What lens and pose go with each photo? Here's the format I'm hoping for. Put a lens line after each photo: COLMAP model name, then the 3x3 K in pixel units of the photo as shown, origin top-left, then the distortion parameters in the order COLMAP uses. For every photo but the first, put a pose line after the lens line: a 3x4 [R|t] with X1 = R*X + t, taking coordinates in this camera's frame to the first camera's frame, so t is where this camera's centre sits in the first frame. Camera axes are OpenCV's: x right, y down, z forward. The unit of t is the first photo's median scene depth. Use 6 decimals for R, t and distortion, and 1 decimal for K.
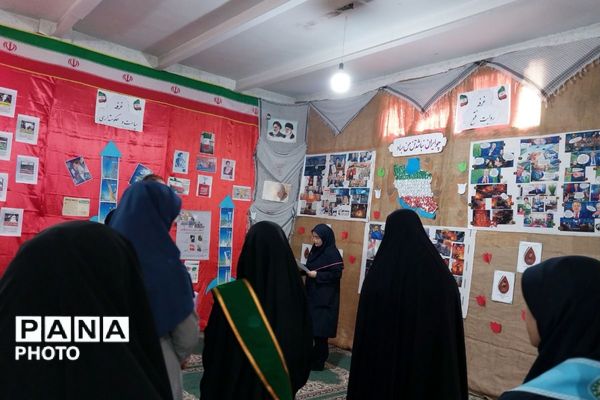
lens RADIAL K [[473.6, 0, 296.3], [0, 473.6, 205.2], [0, 0, 1]] dist [0.010206, -0.044251]
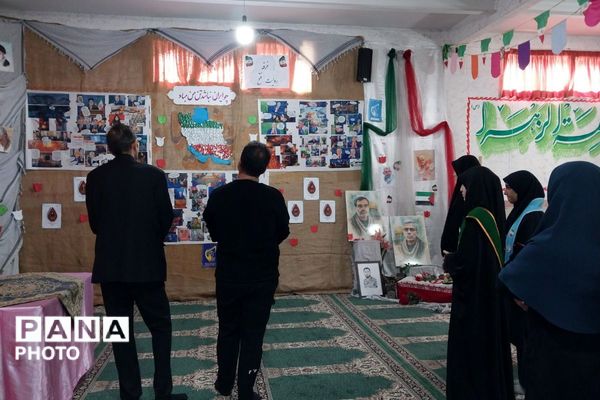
lens RADIAL K [[480.1, 0, 304.8], [0, 480.1, 214.7], [0, 0, 1]] dist [0.033002, -0.054956]
pose [[0.478234, -0.135910, 0.867653, -0.587673], [0.013024, 0.988942, 0.147730, -0.018411], [-0.878136, -0.059350, 0.474715, 0.259785]]
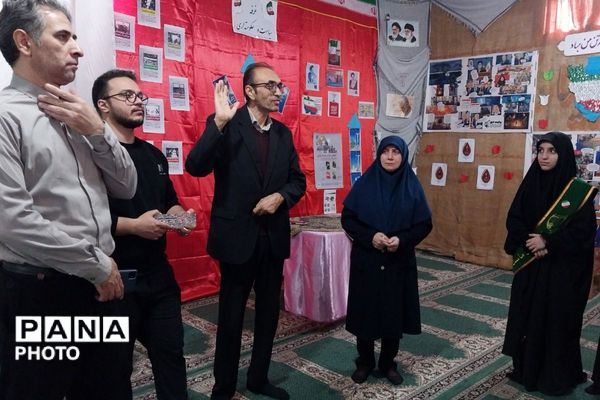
lens RADIAL K [[528.8, 0, 299.1], [0, 528.8, 198.3], [0, 0, 1]] dist [0.045913, -0.053517]
pose [[0.992670, -0.074618, 0.095070, -0.407484], [0.060761, 0.988127, 0.141116, -0.010863], [-0.104471, -0.134305, 0.985418, 0.032250]]
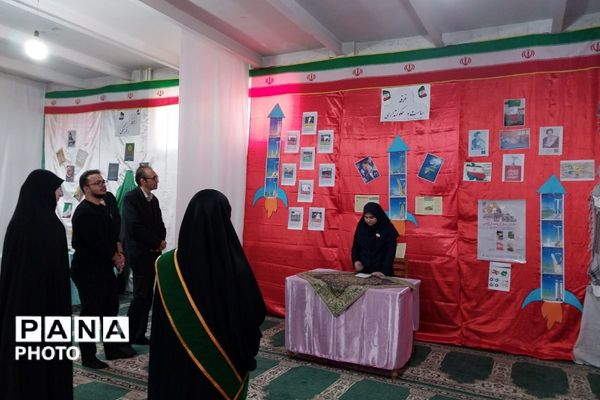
lens RADIAL K [[473.6, 0, 285.6], [0, 473.6, 200.1], [0, 0, 1]] dist [0.010206, -0.044251]
pose [[0.363937, -0.071902, -0.928644, 0.435624], [0.043103, 0.997248, -0.060322, 0.048779], [0.930426, -0.018074, 0.366035, 0.410351]]
